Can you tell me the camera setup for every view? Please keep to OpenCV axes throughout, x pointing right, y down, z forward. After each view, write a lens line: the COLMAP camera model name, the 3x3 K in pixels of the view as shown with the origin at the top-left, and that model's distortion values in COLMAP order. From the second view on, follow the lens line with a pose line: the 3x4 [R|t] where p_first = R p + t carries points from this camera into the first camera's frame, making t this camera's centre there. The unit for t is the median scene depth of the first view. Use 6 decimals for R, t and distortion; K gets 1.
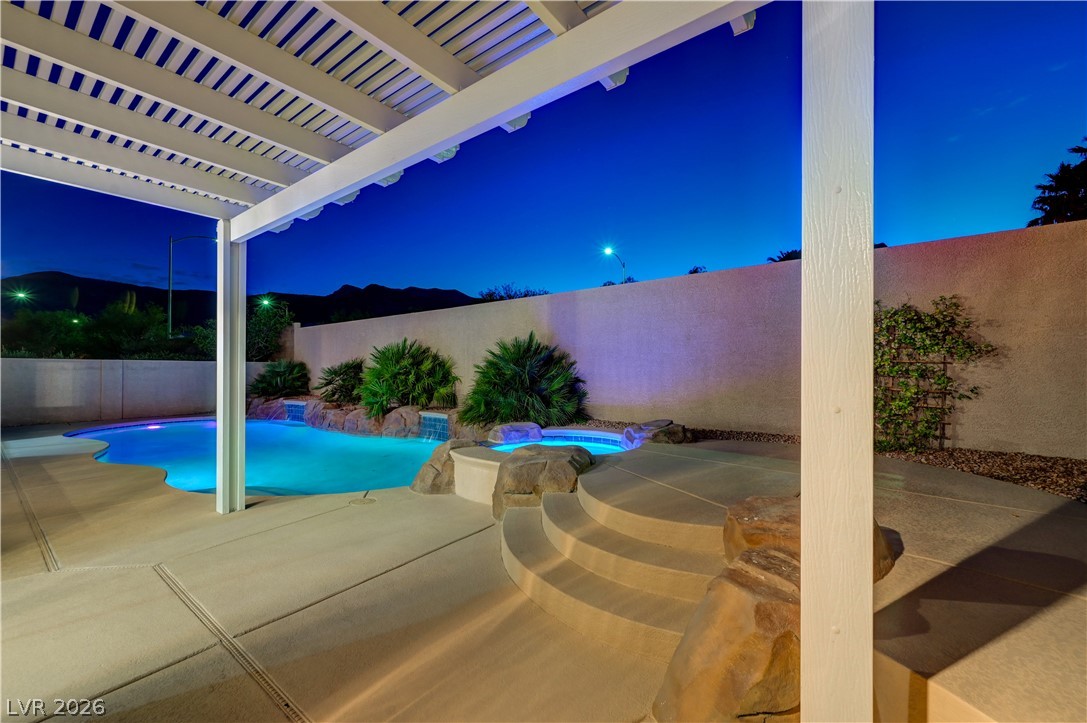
lens RADIAL K [[432.2, 0, 543.5], [0, 432.2, 361.5], [0, 0, 1]] dist [0.000285, -0.000009]
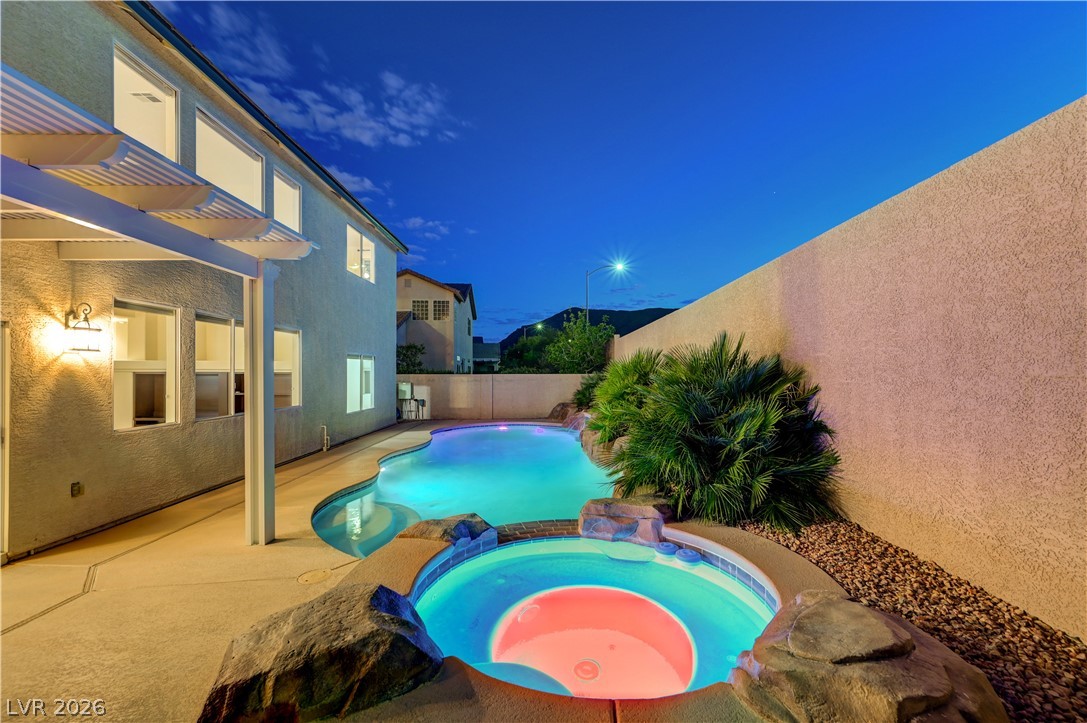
lens RADIAL K [[439.6, 0, 547.8], [0, 439.6, 373.8], [0, 0, 1]] dist [0.000603, 0.000204]
pose [[0.618923, -0.002535, -0.785448, 0.270363], [0.019910, 0.999724, 0.012462, -0.027099], [0.785199, -0.023352, 0.618803, 0.475360]]
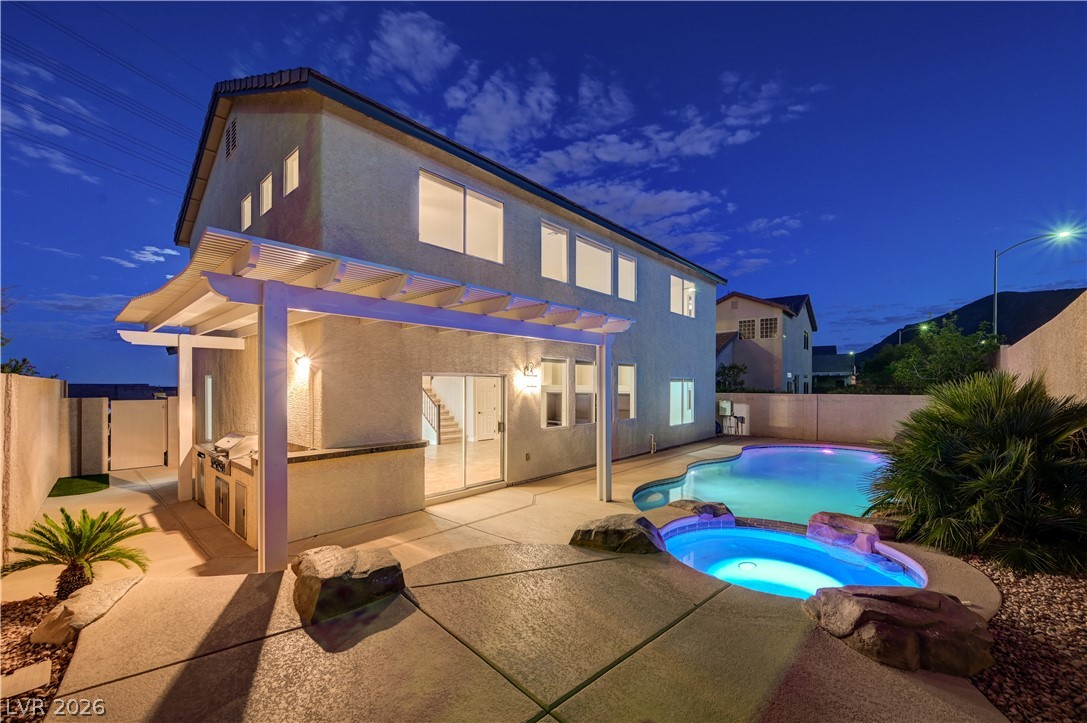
lens RADIAL K [[434.4, 0, 546.2], [0, 434.4, 385.2], [0, 0, 1]] dist [0.000420, 0.000109]
pose [[-0.080950, -0.003770, -0.996711, 0.546056], [0.019902, 0.999787, -0.005398, -0.058730], [0.996519, -0.020273, -0.080857, 0.485650]]
